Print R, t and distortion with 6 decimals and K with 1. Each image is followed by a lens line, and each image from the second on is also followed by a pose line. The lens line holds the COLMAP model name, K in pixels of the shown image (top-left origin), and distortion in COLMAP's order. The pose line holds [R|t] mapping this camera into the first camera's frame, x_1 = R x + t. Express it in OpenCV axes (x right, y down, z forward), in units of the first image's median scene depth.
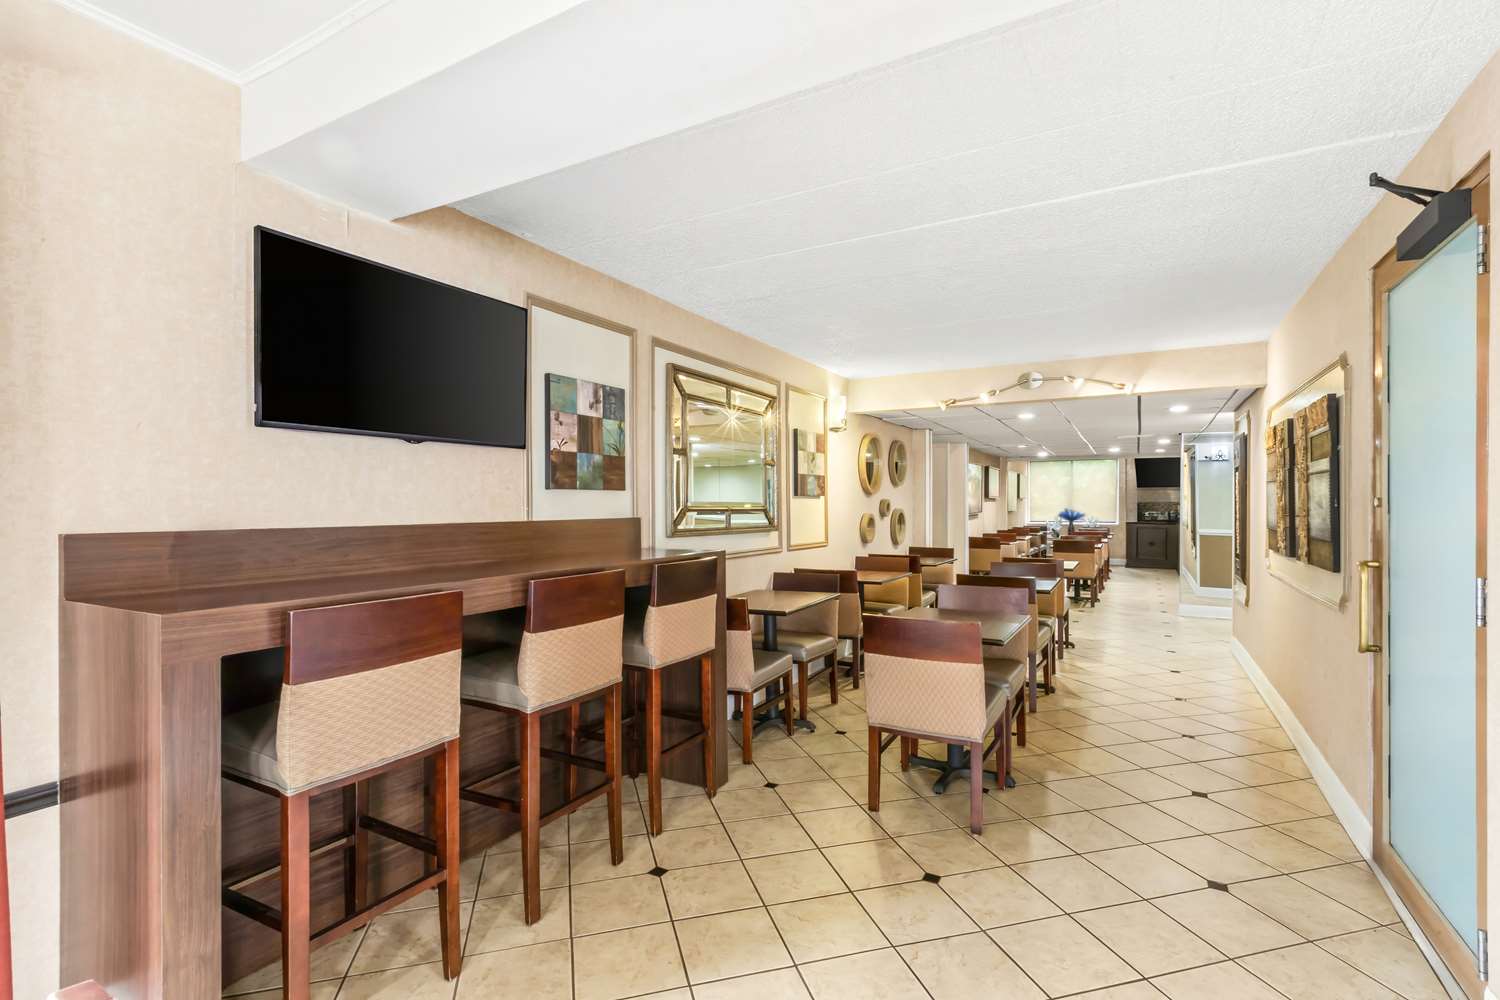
lens RADIAL K [[680.2, 0, 746.8], [0, 680.2, 504.3], [0, 0, 1]] dist [-0.000157, 0.000630]
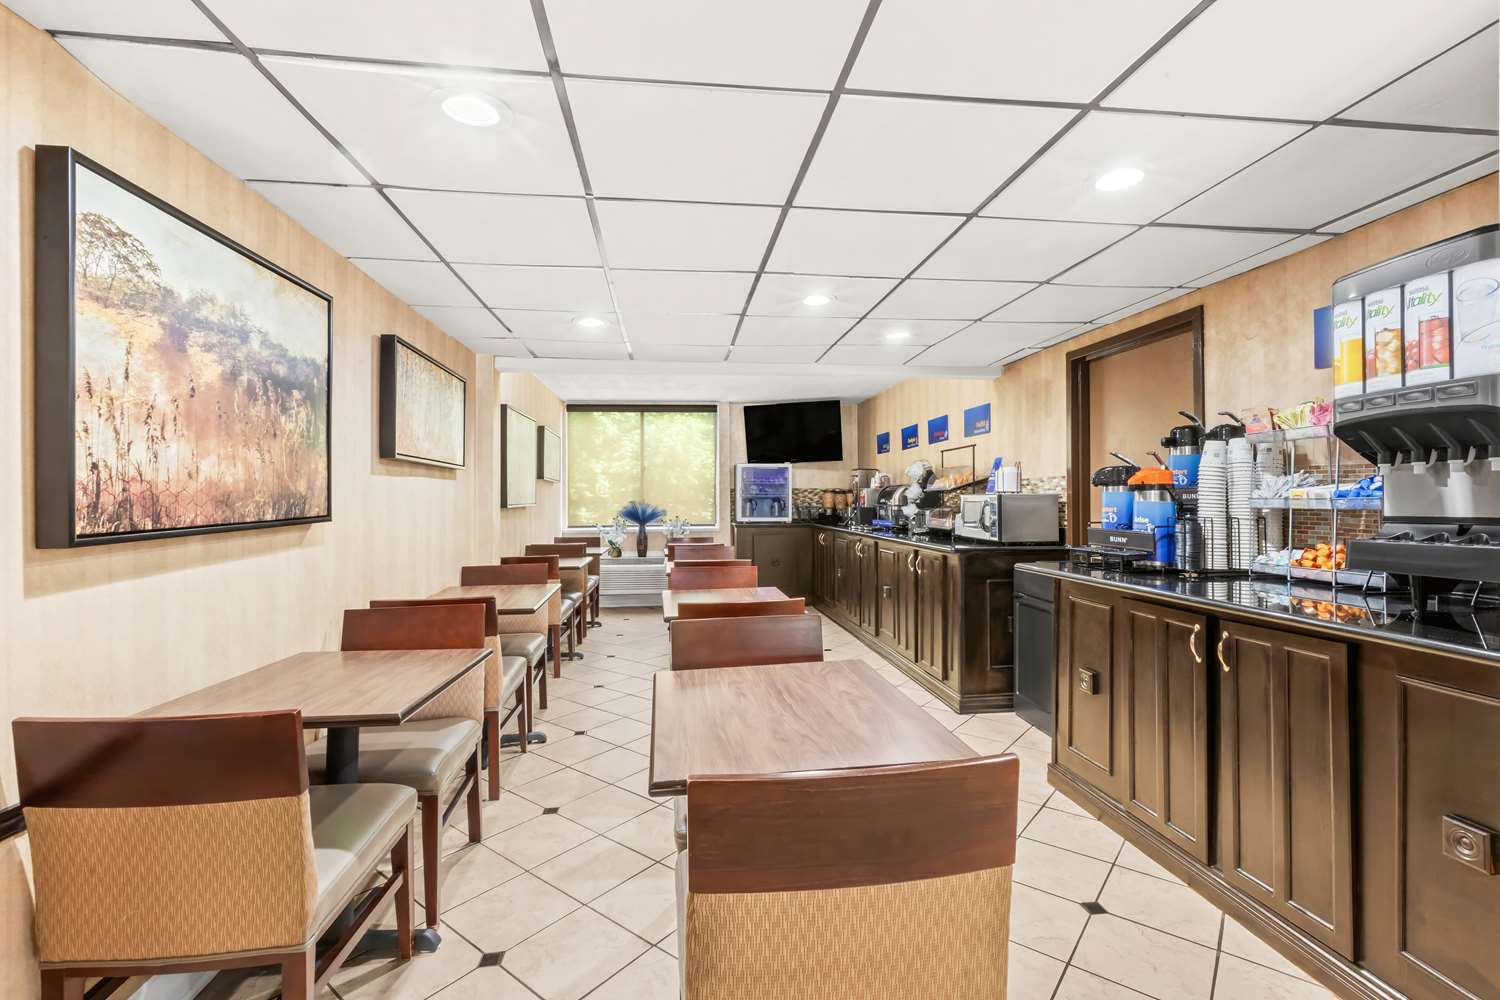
lens RADIAL K [[680.2, 0, 748.3], [0, 680.2, 495.8], [0, 0, 1]] dist [-0.000157, 0.000630]
pose [[0.806056, -0.001220, 0.591838, 1.195175], [0.005408, 0.999971, -0.005305, 0.028729], [-0.591814, 0.007477, 0.806040, 2.725148]]
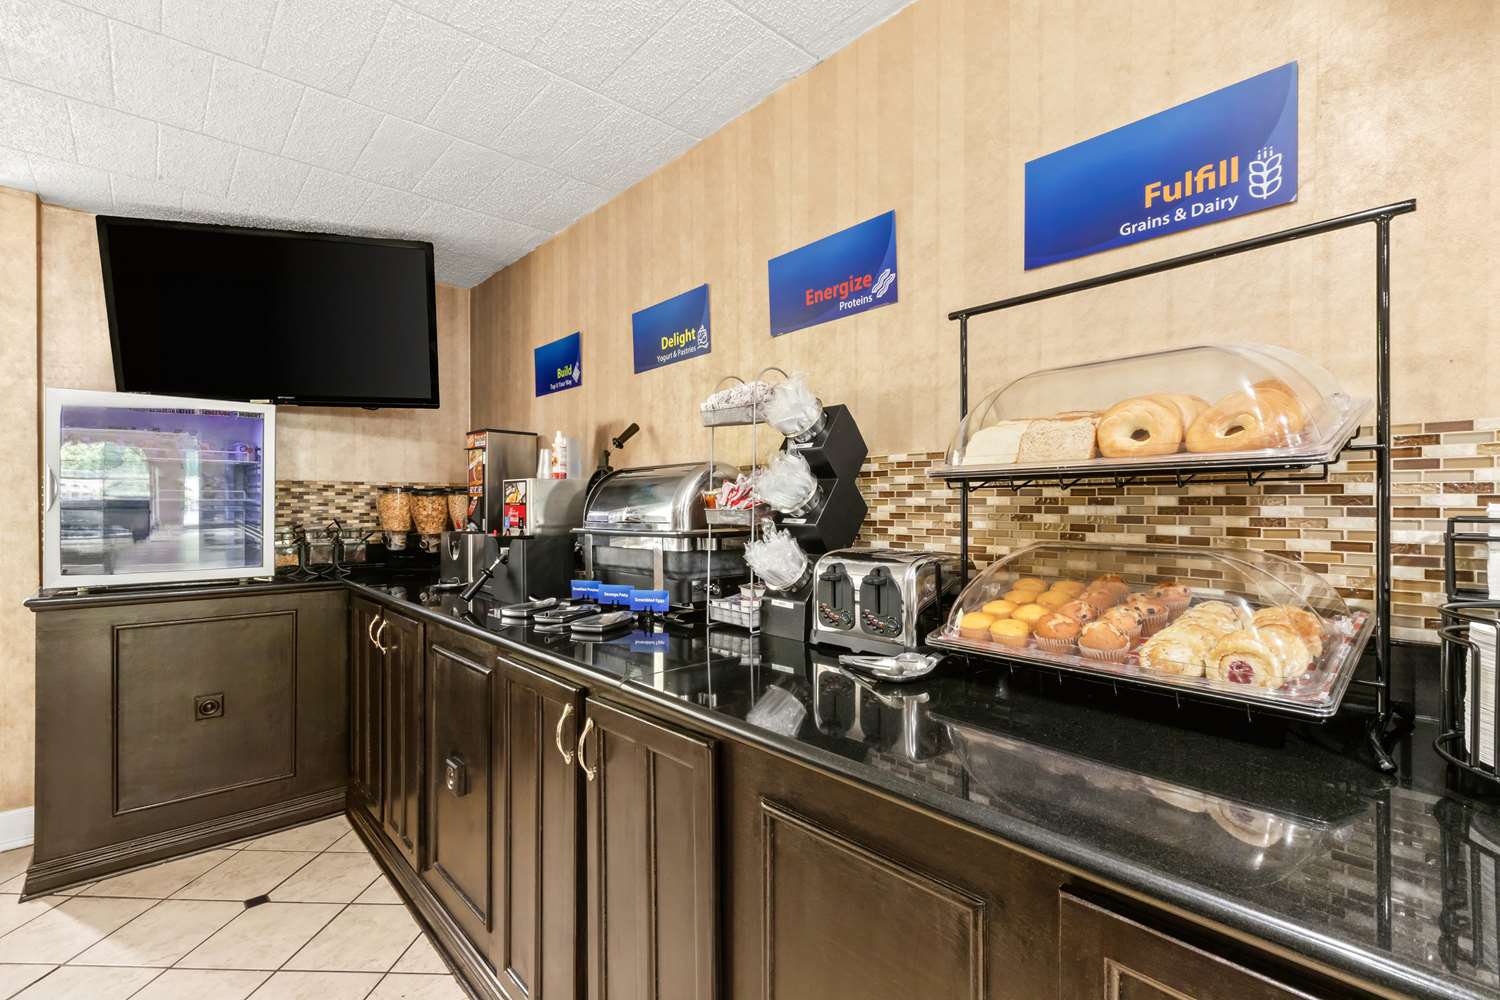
lens RADIAL K [[680.2, 0, 748.0], [0, 680.2, 497.4], [0, 0, 1]] dist [-0.000157, 0.000630]
pose [[0.315310, 0.005303, 0.948974, 2.278336], [0.006771, 0.999946, -0.007838, 0.022450], [-0.948965, 0.008897, 0.315257, 3.925757]]
